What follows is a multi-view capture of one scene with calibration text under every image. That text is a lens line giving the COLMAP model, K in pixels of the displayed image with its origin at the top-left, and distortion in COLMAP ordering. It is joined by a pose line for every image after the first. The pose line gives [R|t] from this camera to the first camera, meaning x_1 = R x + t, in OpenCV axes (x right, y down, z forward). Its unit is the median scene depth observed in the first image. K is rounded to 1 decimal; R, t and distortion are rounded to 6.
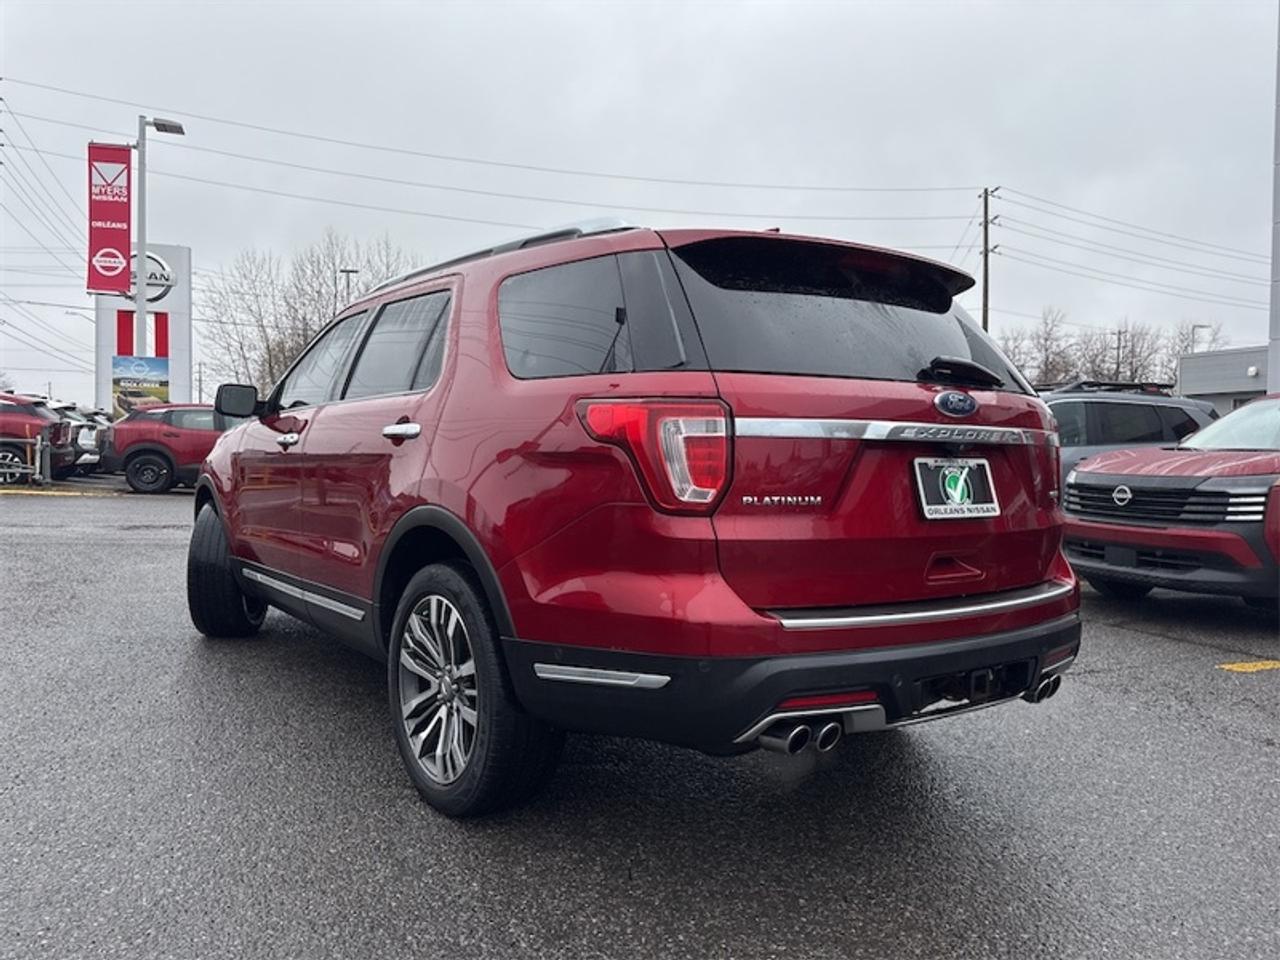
lens RADIAL K [[1002.3, 0, 666.0], [0, 1002.3, 491.4], [0, 0, 1]] dist [0.035036, -0.068573]
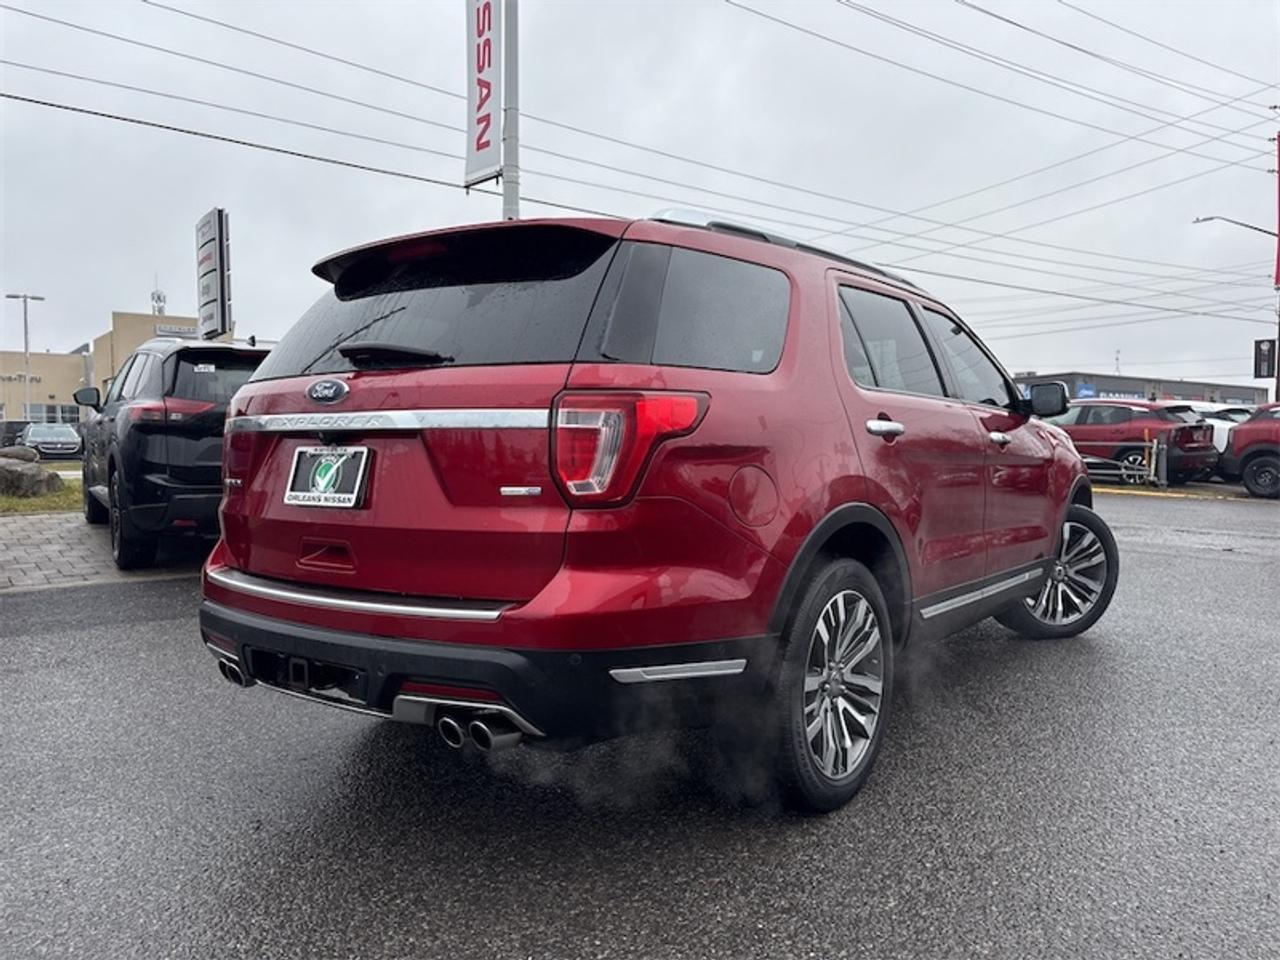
lens RADIAL K [[1002.3, 0, 638.4], [0, 1002.3, 486.3], [0, 0, 1]] dist [0.035036, -0.068573]
pose [[0.265186, 0.019264, -0.964005, 1.332708], [-0.029493, 0.999495, 0.011860, -0.014364], [0.963746, 0.025286, 0.265620, 1.035960]]
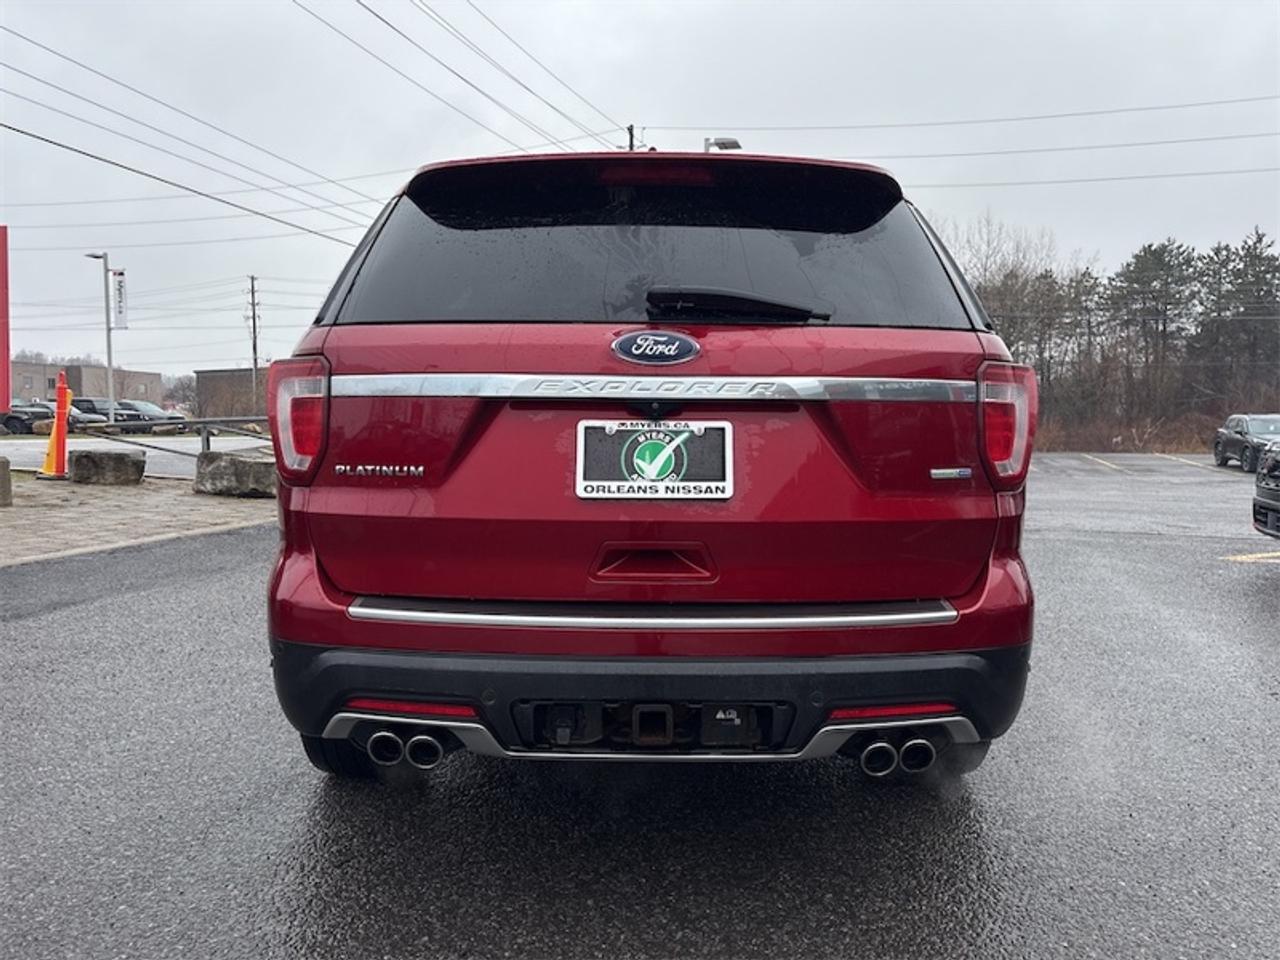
lens RADIAL K [[1002.3, 0, 644.1], [0, 1002.3, 477.7], [0, 0, 1]] dist [0.035036, -0.068573]
pose [[0.796539, 0.016921, -0.604351, 0.737822], [-0.015992, 0.999848, 0.006916, 0.005338], [0.604376, 0.004156, 0.796688, 0.397771]]
